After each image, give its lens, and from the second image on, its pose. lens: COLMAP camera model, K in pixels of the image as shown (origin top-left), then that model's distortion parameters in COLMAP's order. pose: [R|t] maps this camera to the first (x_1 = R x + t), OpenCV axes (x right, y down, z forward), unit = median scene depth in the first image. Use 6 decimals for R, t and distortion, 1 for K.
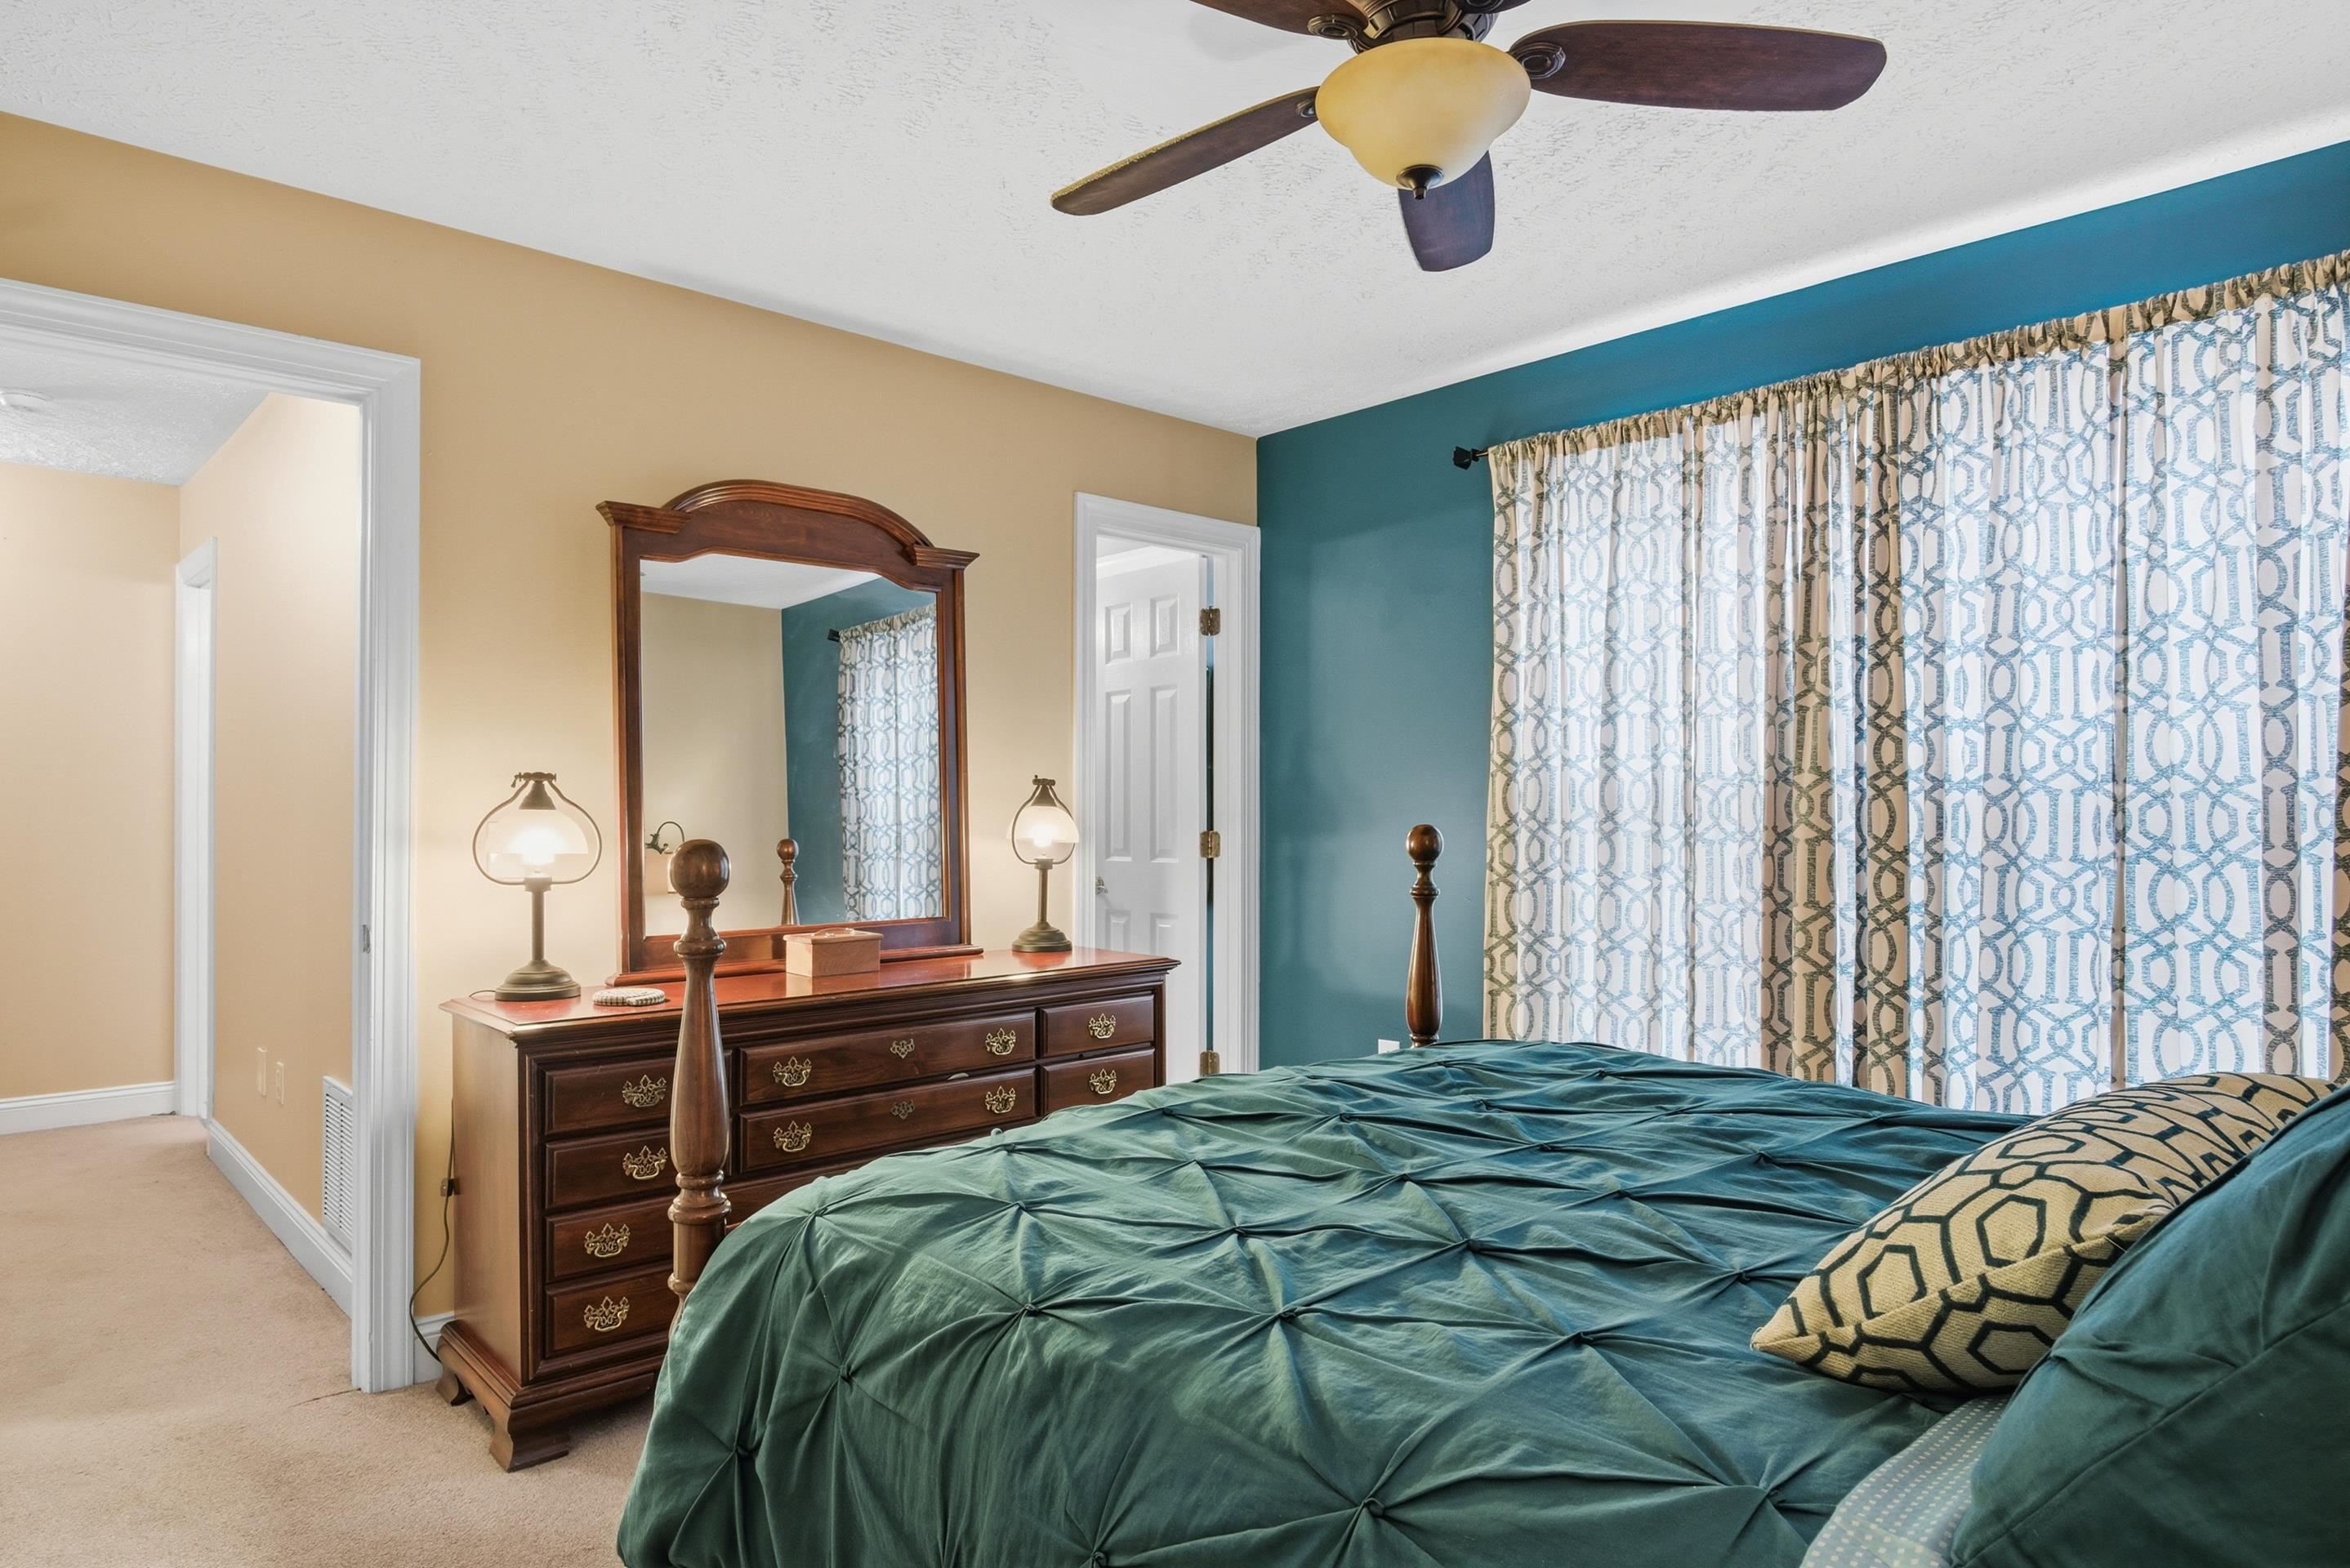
lens RADIAL K [[1355.4, 0, 1161.4], [0, 1355.4, 767.6], [0, 0, 1]] dist [0.002989, -0.013504]
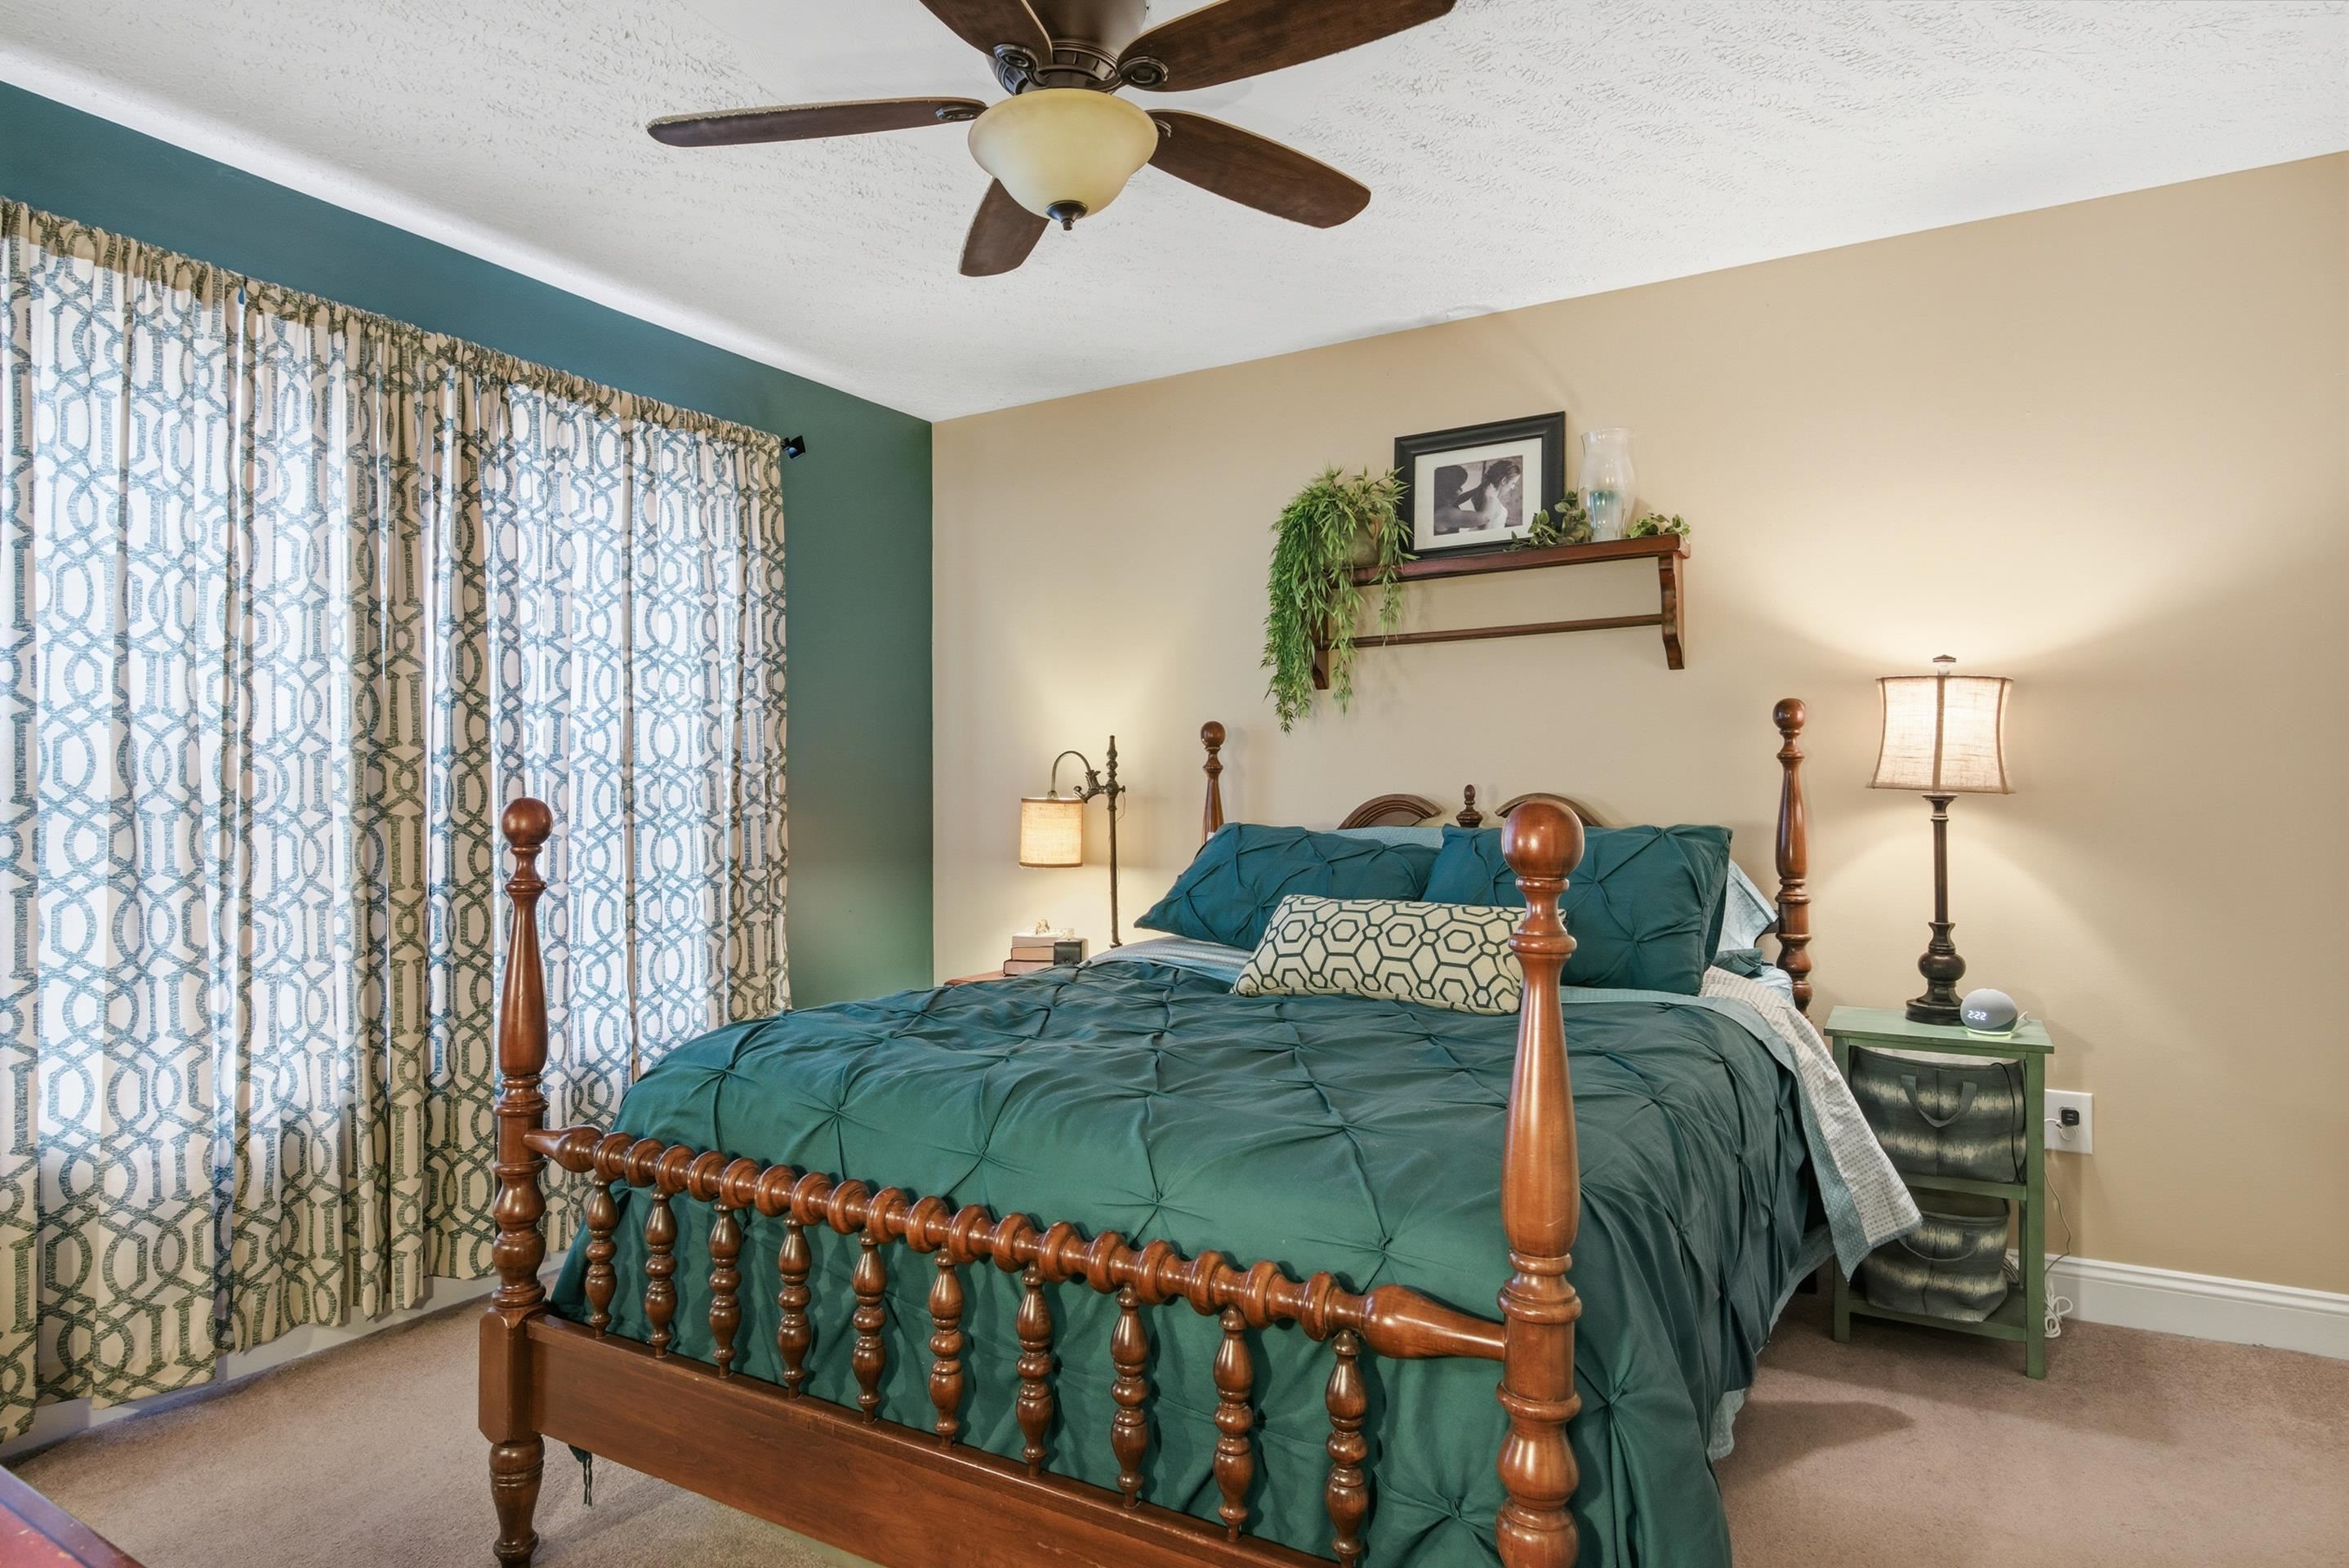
lens RADIAL K [[1291.0, 0, 1174.5], [0, 1291.0, 784.0], [0, 0, 1]] dist [-0.002374, -0.000791]
pose [[-0.278004, 0.011666, 0.960509, -0.560490], [-0.024204, 0.999524, -0.019146, 0.036227], [-0.960275, -0.028571, -0.277590, 0.784134]]
